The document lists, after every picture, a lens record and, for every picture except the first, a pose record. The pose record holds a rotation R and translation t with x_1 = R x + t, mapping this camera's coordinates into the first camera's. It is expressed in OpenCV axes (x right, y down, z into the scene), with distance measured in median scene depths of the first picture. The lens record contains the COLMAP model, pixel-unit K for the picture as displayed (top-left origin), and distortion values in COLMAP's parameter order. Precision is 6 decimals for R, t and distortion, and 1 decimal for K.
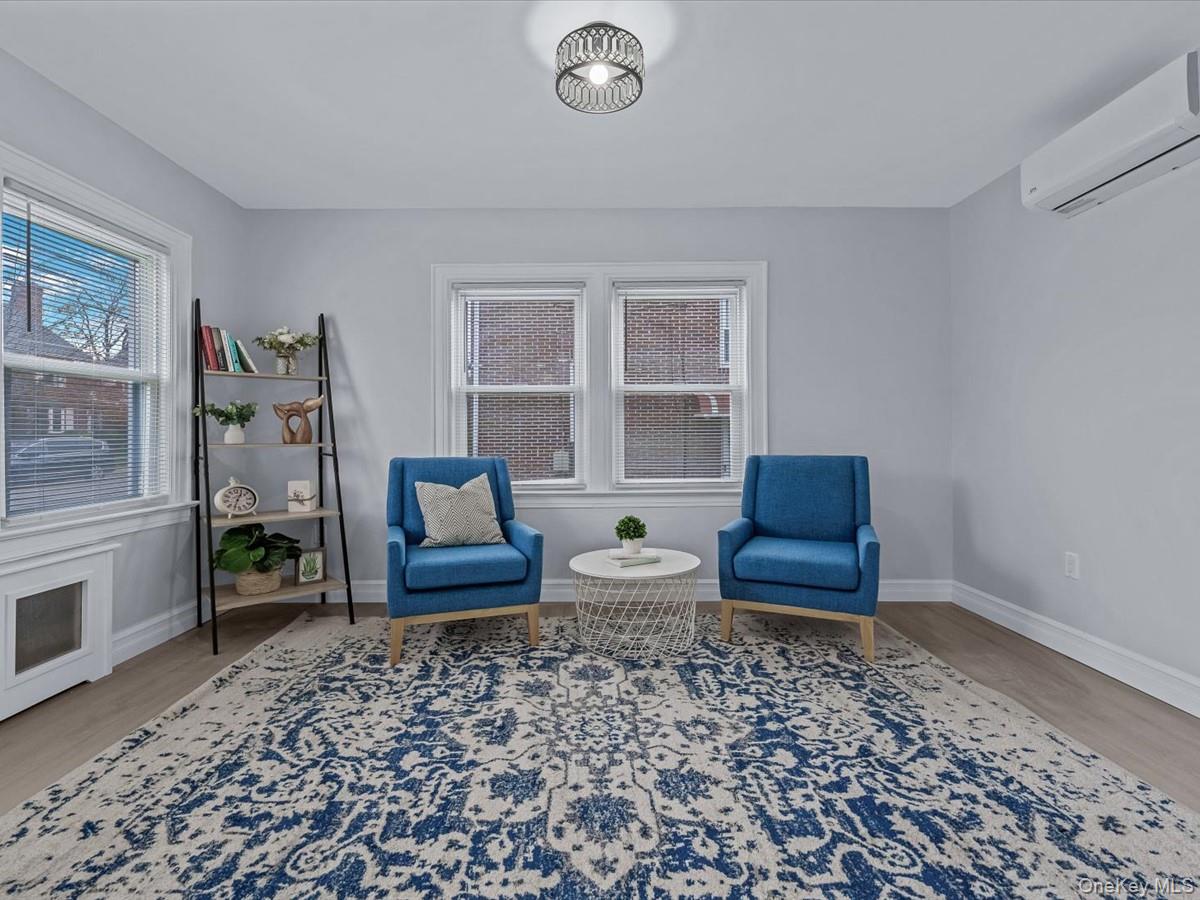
lens RADIAL K [[519.5, 0, 598.6], [0, 519.5, 438.4], [0, 0, 1]] dist [0.000960, -0.000091]
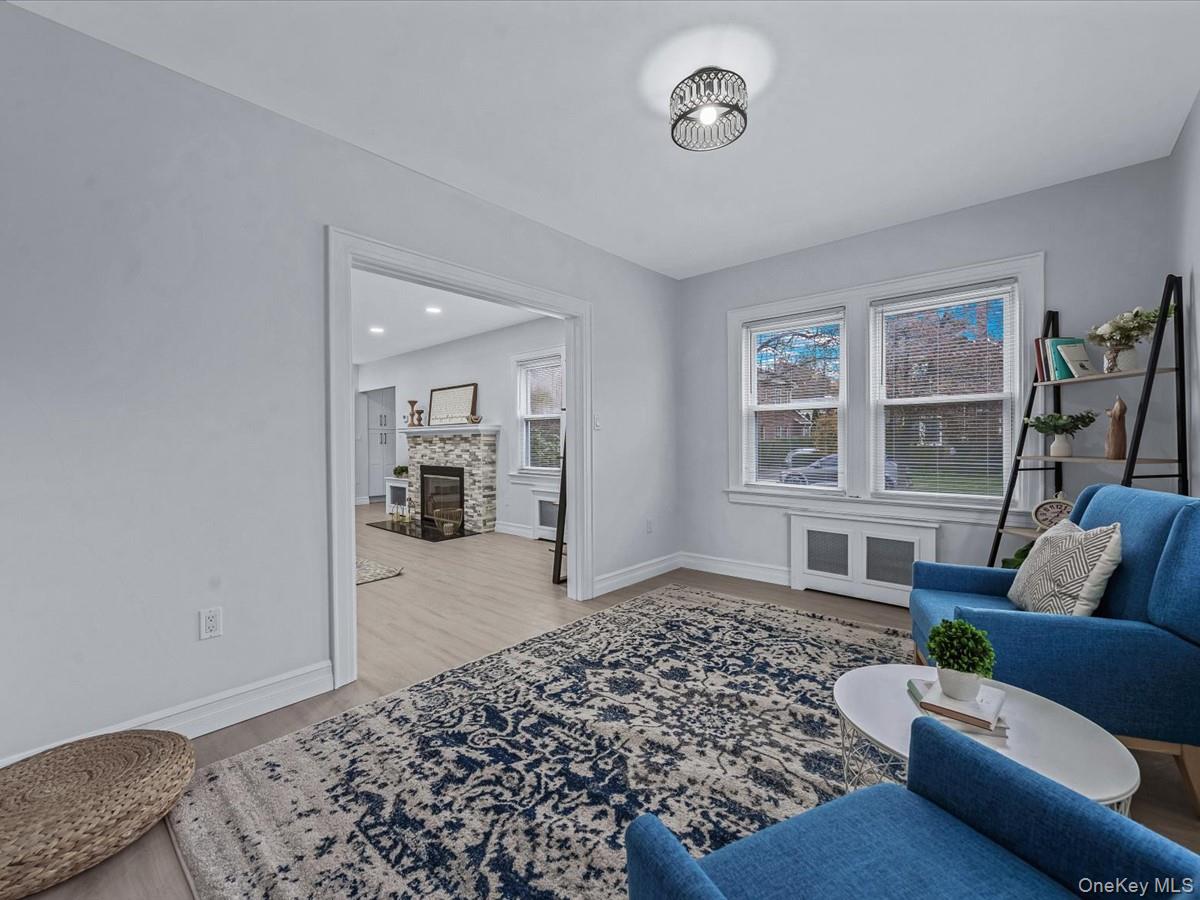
lens RADIAL K [[519.5, 0, 600.4], [0, 519.5, 445.7], [0, 0, 1]] dist [0.000960, -0.000091]
pose [[-0.644885, 0.013968, -0.764152, 1.372386], [-0.001765, 0.999803, 0.019765, -0.114078], [0.764278, 0.014095, -0.644733, 2.038524]]
